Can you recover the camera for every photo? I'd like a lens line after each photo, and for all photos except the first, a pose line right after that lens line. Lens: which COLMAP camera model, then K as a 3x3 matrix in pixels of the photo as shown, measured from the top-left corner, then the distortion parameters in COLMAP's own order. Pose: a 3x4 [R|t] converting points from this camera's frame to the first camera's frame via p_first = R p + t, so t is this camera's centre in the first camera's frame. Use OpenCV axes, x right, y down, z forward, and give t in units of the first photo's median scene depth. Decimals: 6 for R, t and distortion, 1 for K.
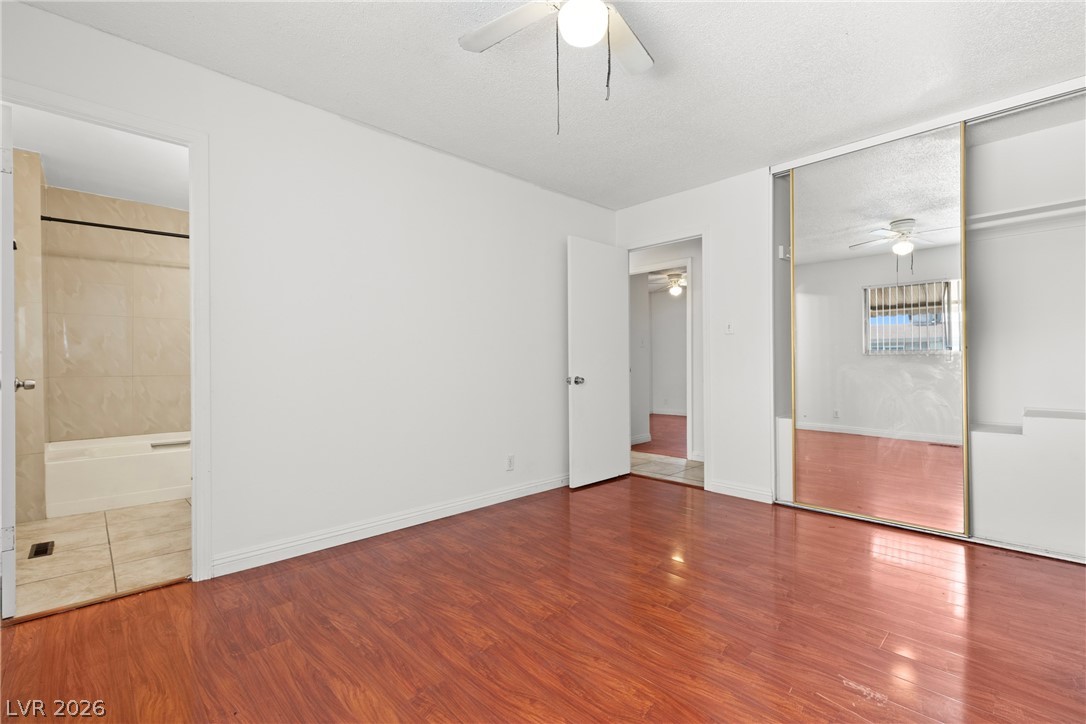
lens RADIAL K [[491.7, 0, 548.0], [0, 491.7, 362.0], [0, 0, 1]] dist [0.002127, -0.000257]
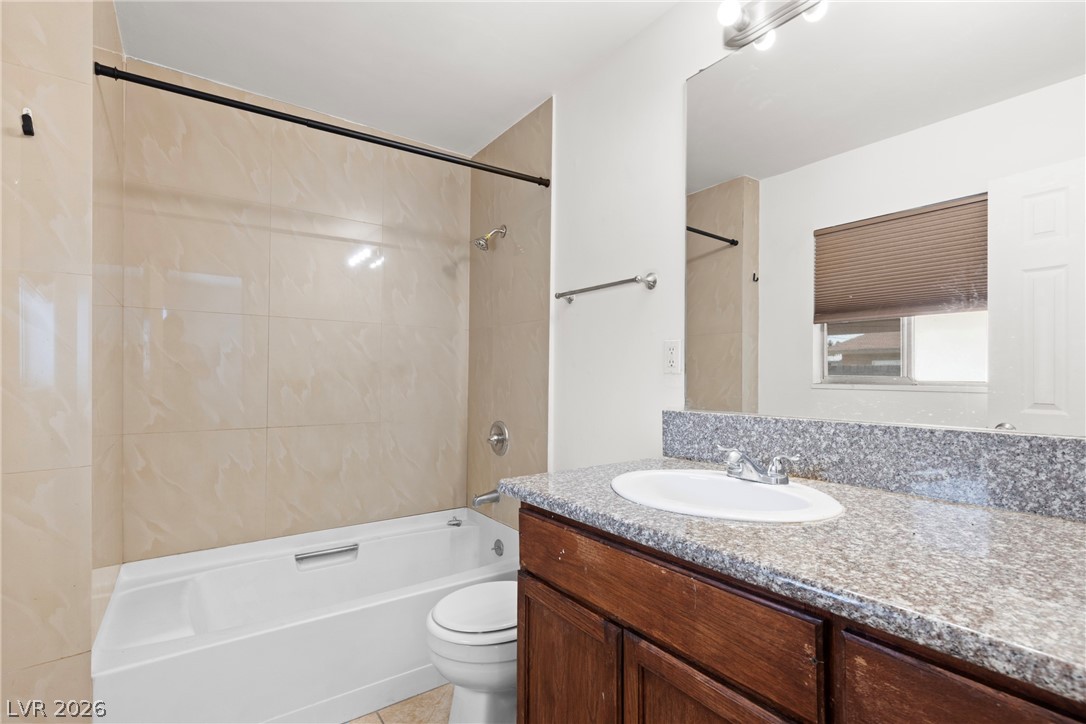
lens RADIAL K [[492.2, 0, 534.8], [0, 492.2, 364.0], [0, 0, 1]] dist [0.010380, -0.000930]
pose [[0.990435, 0.008425, -0.137723, -0.490167], [-0.009450, 0.999932, -0.006797, -0.040136], [0.137656, 0.008034, 0.990448, 0.516843]]
